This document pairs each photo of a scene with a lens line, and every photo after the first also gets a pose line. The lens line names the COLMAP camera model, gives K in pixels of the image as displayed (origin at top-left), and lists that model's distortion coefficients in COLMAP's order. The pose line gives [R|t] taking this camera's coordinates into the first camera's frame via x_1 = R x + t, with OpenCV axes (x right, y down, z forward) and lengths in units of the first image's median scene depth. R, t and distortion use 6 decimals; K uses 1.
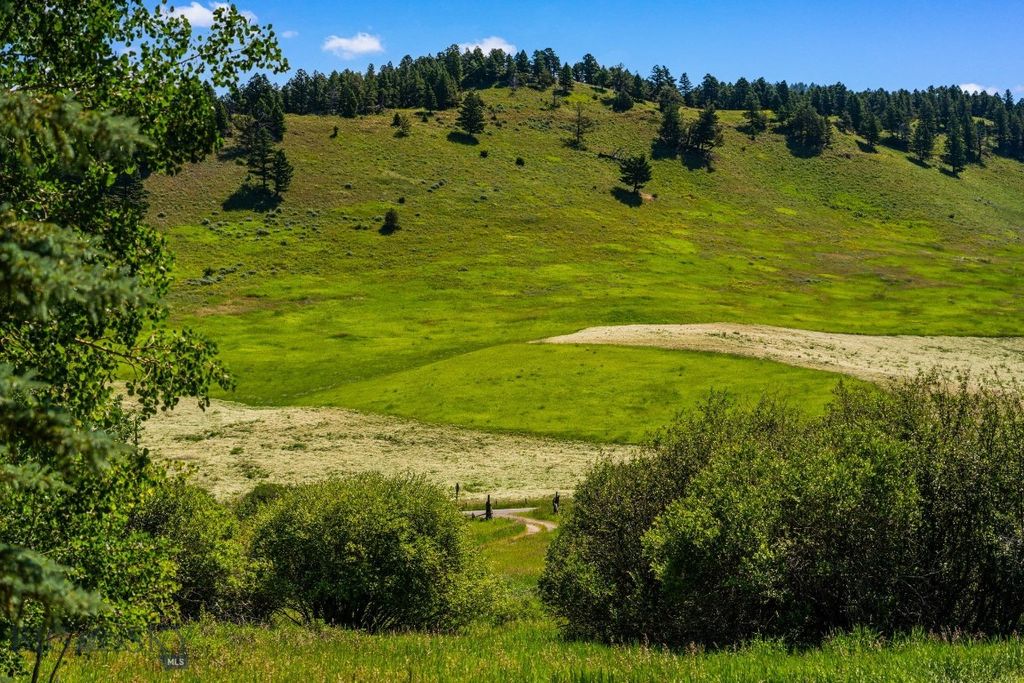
lens RADIAL K [[2199.0, 0, 512.0], [0, 2199.0, 341.5], [0, 0, 1]] dist [0.085422, -0.053067]
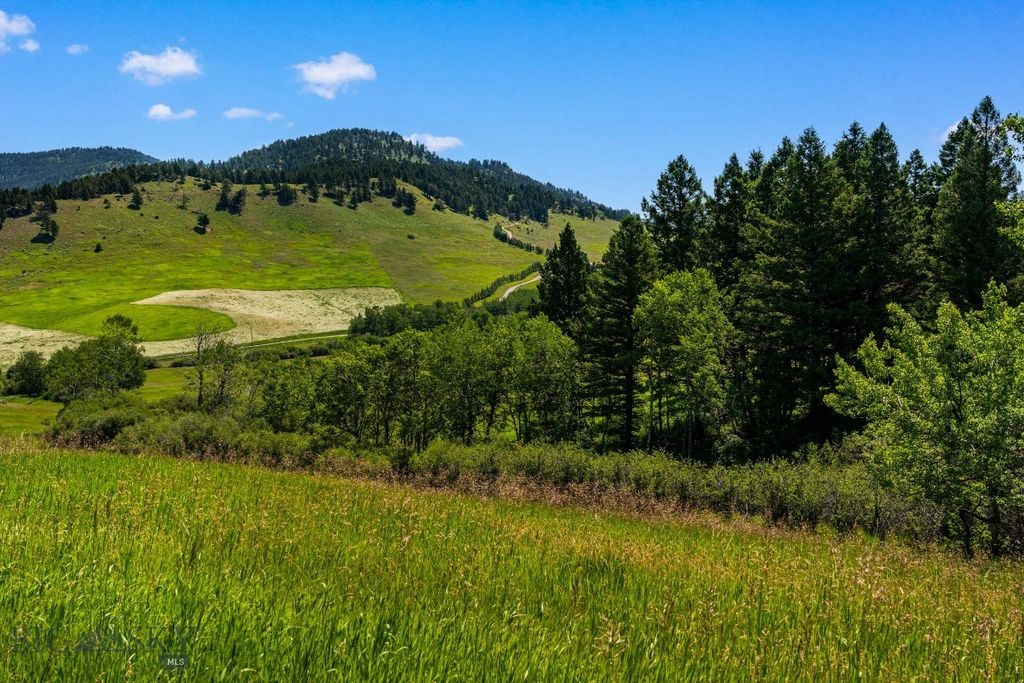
lens RADIAL K [[1200.5, 0, 512.0], [0, 1200.5, 341.5], [0, 0, 1]] dist [0.059246, -0.016609]
pose [[0.977553, -0.035534, 0.207670, 0.114689], [0.017095, 0.995802, 0.089920, -0.058365], [-0.209994, -0.084351, 0.974057, -0.491295]]
